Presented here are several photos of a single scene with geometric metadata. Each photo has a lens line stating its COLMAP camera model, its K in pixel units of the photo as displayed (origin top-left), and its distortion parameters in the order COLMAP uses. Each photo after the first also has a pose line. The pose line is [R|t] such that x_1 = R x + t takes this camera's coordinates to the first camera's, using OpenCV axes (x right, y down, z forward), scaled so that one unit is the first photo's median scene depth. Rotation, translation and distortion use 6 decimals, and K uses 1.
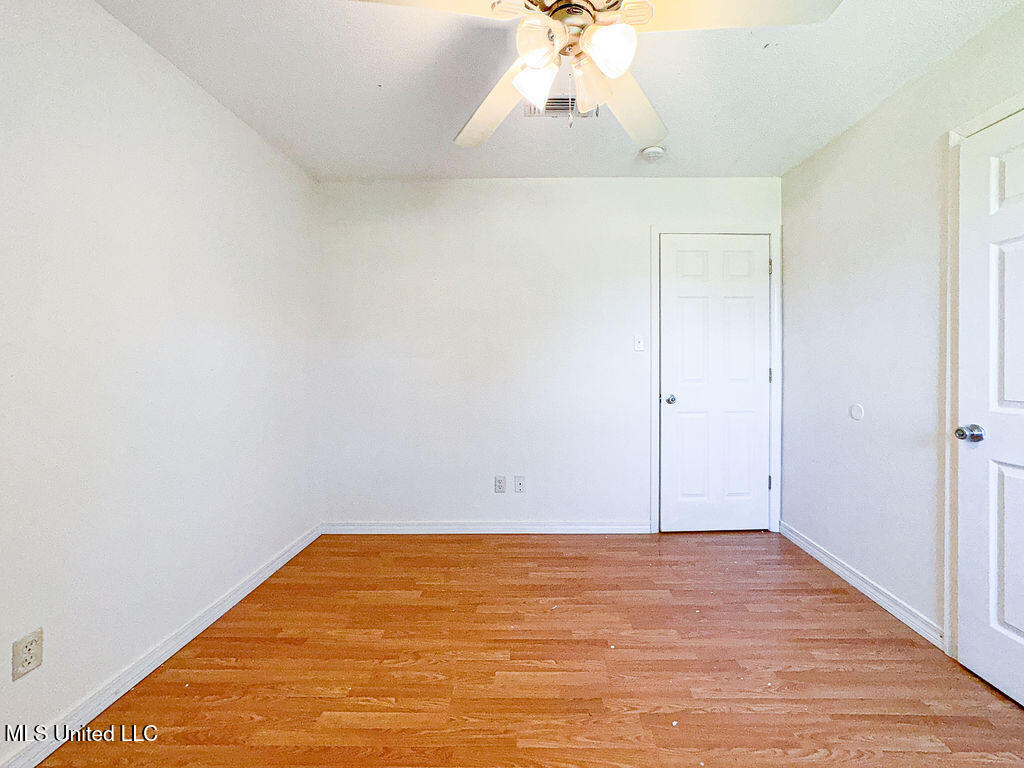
lens RADIAL K [[428.7, 0, 519.9], [0, 428.7, 373.4], [0, 0, 1]] dist [-0.042540, 0.019853]
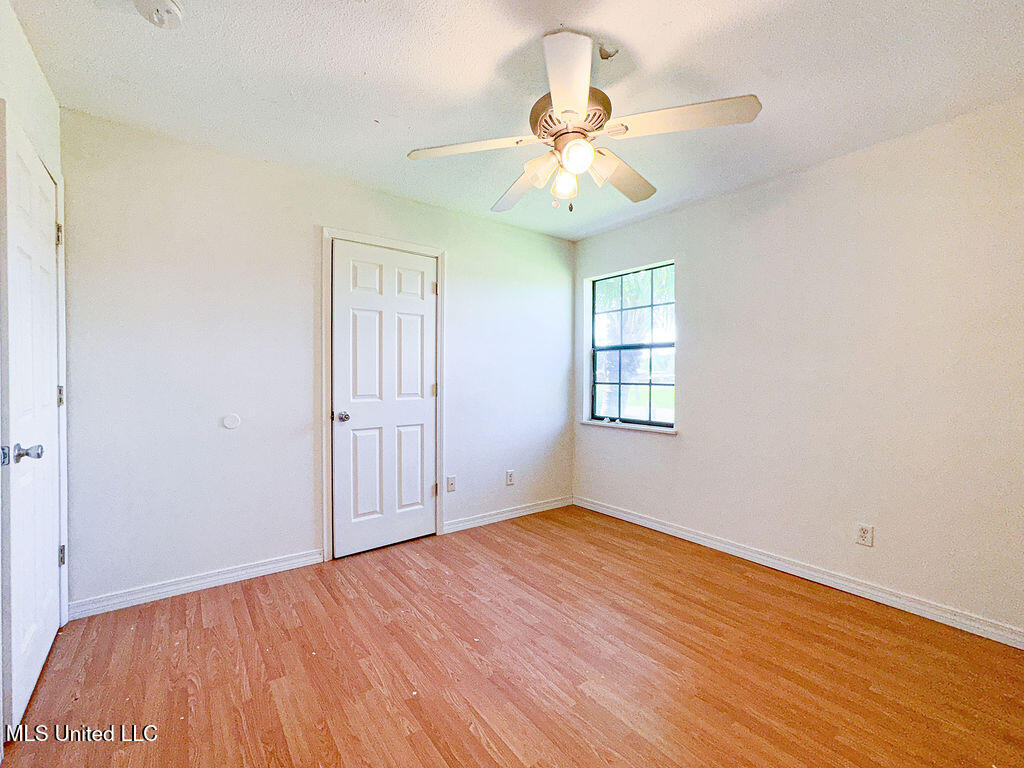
lens RADIAL K [[417.3, 0, 508.5], [0, 417.3, 384.0], [0, 0, 1]] dist [-0.038038, 0.016621]
pose [[-0.639096, -0.013992, 0.769000, -0.469736], [0.016658, 0.999348, 0.032028, -0.022643], [-0.768947, 0.033279, -0.638446, 1.153782]]
